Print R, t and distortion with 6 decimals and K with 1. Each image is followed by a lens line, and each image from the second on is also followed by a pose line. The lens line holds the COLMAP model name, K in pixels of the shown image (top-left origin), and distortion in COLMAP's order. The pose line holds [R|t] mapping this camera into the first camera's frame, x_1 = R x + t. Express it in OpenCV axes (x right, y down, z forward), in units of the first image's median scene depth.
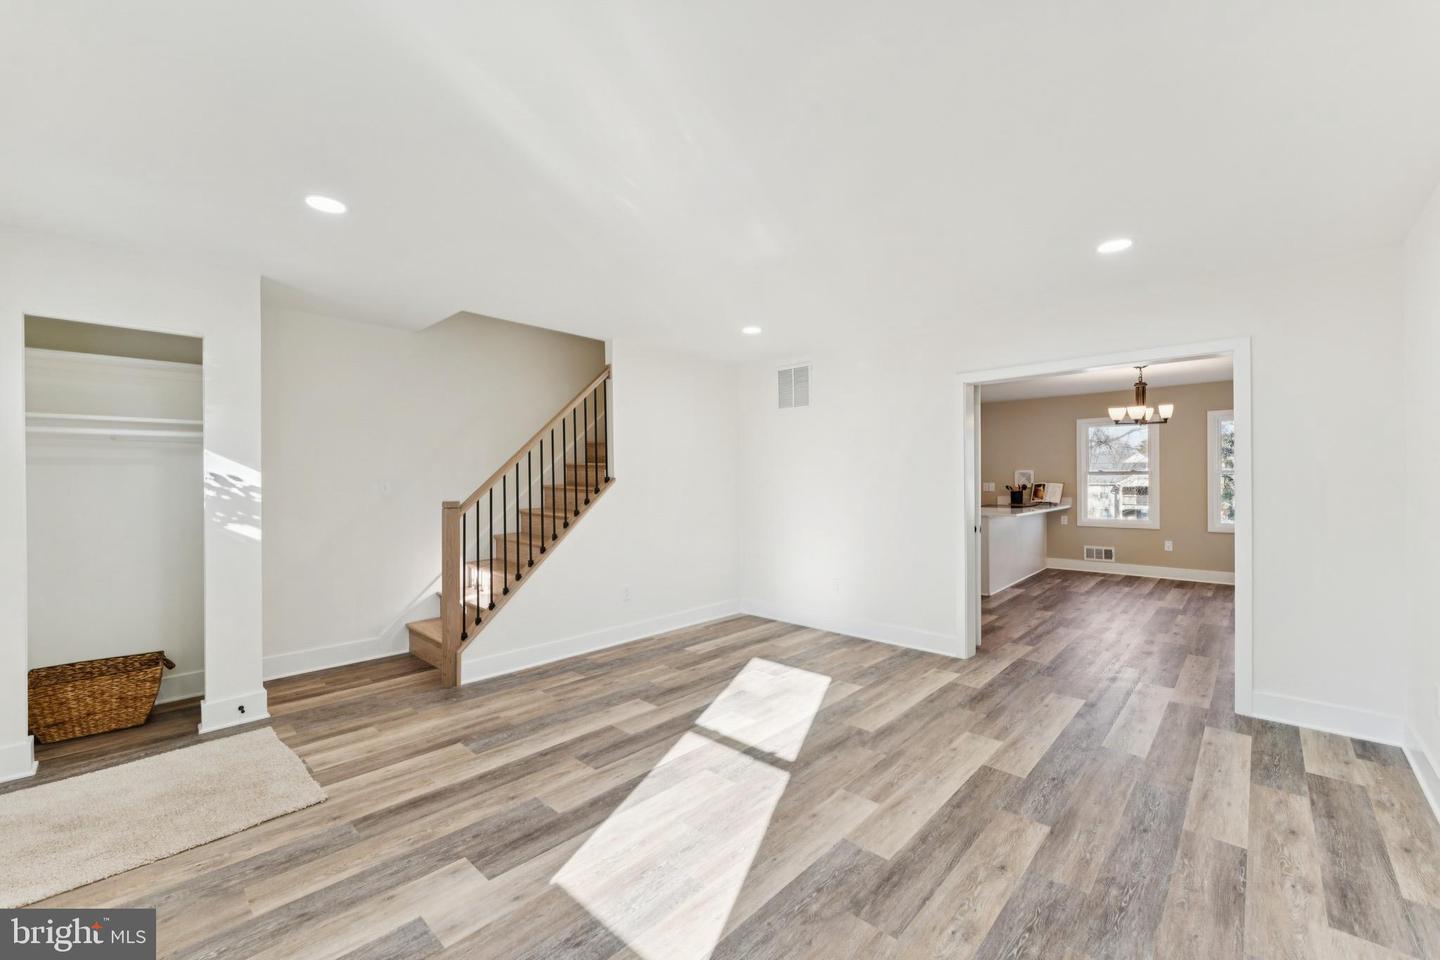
lens RADIAL K [[582.2, 0, 720.0], [0, 582.2, 480.0], [0, 0, 1]] dist [-0.001861, -0.000004]
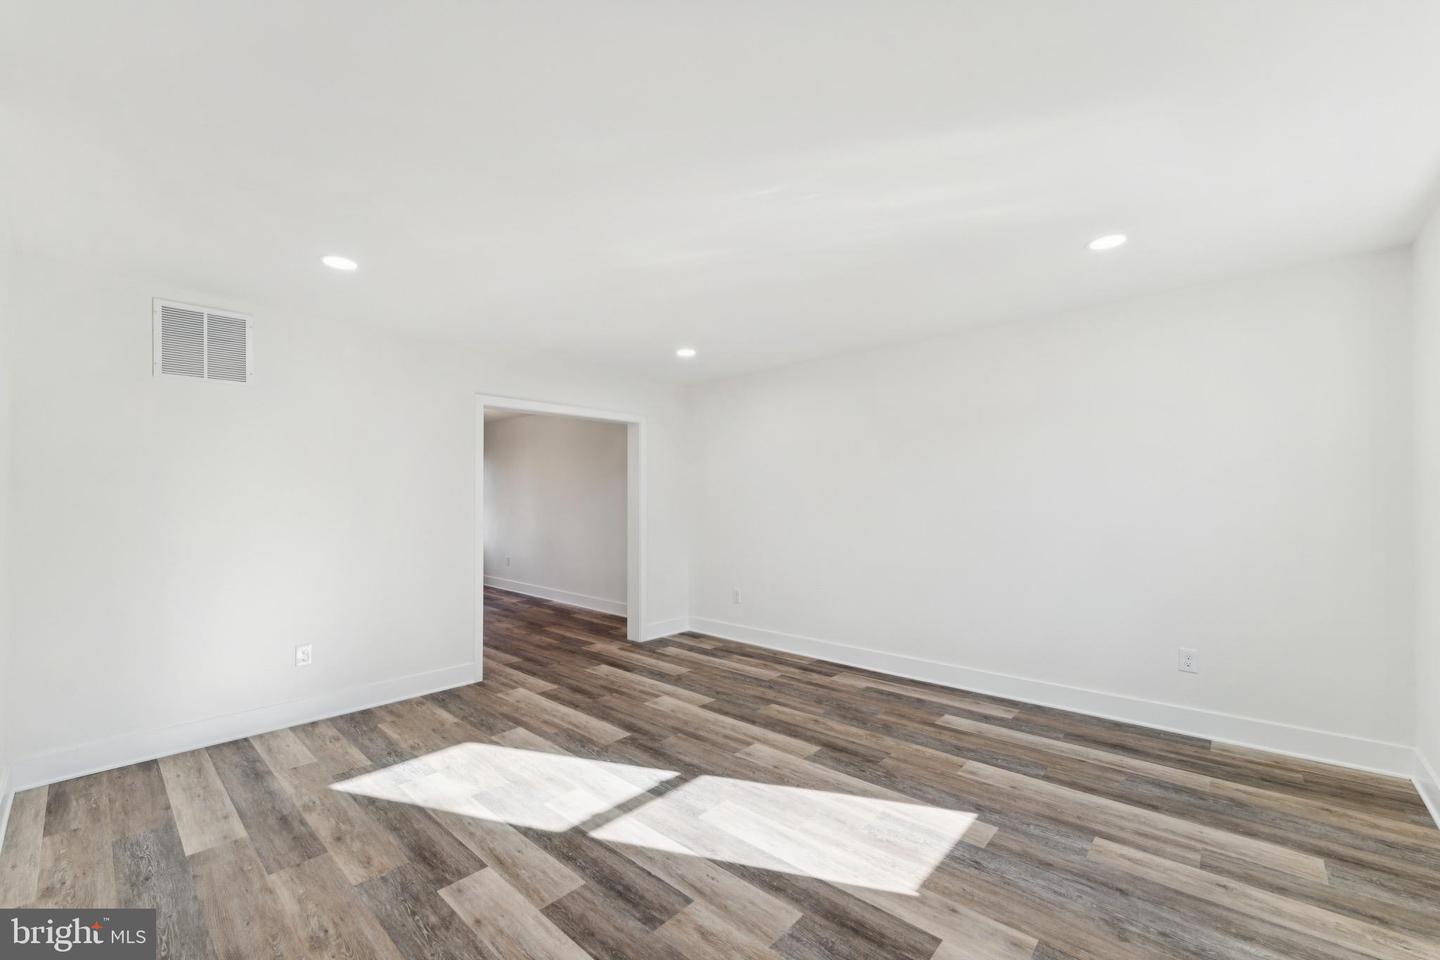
lens RADIAL K [[580.4, 0, 721.0], [0, 580.4, 483.9], [0, 0, 1]] dist [0.000449, -0.000086]
pose [[-0.018025, 0.030534, 0.999371, -0.816460], [0.005243, 0.999523, -0.030444, 0.005271], [-0.999824, 0.004691, -0.018176, 0.844612]]
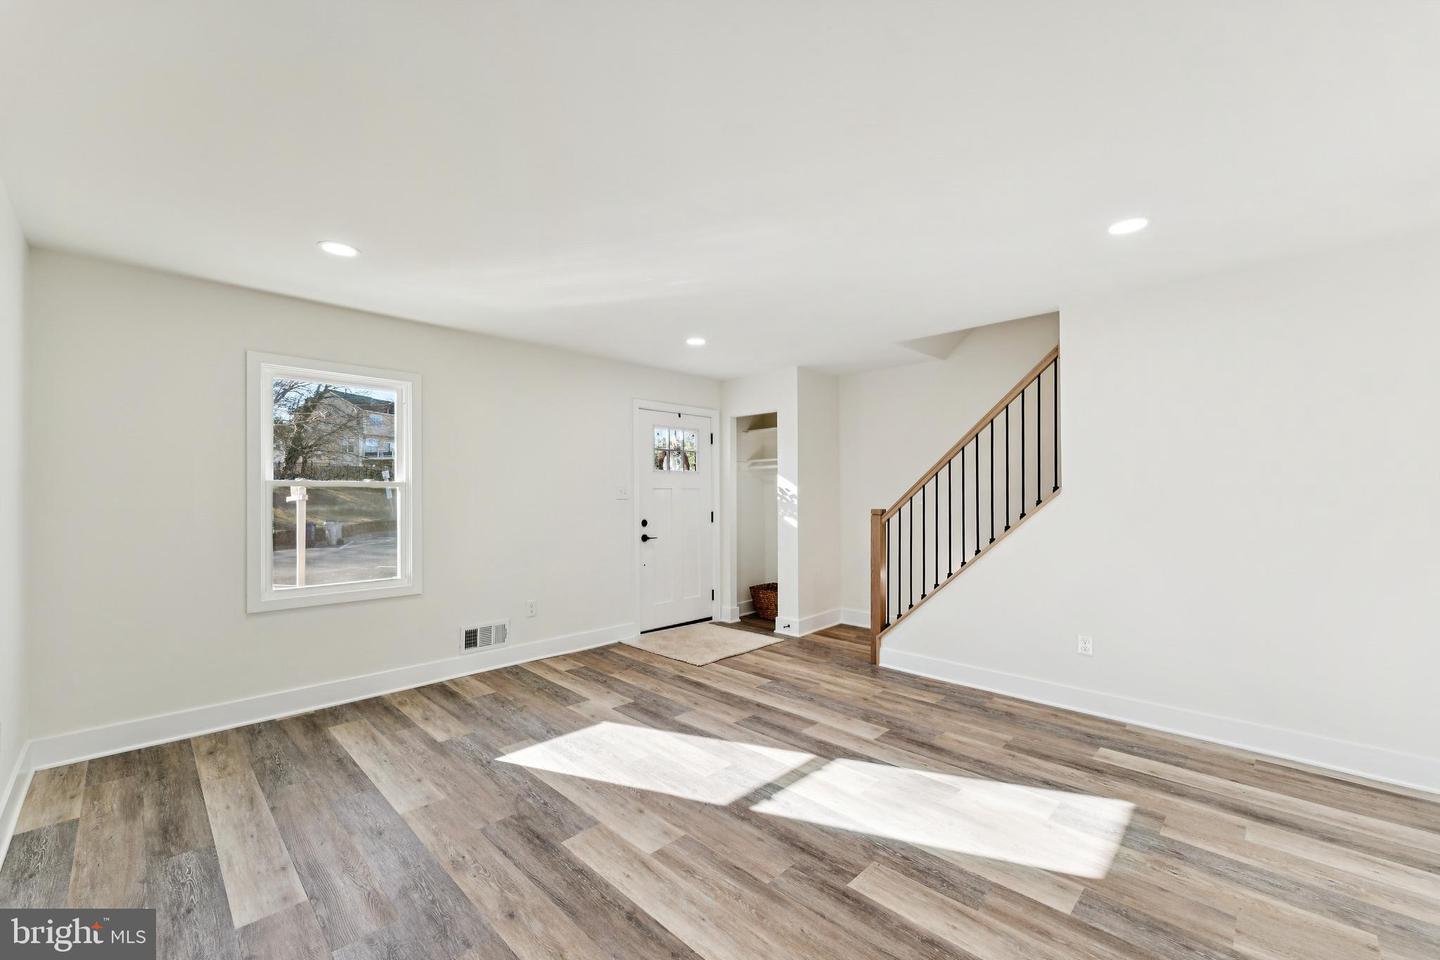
lens RADIAL K [[580.4, 0, 721.0], [0, 580.4, 483.9], [0, 0, 1]] dist [0.000449, -0.000086]
pose [[-0.026795, -0.012435, -0.999564, 0.898809], [0.001854, 0.999920, -0.012489, 0.000162], [0.999639, -0.002188, -0.026770, 0.871535]]
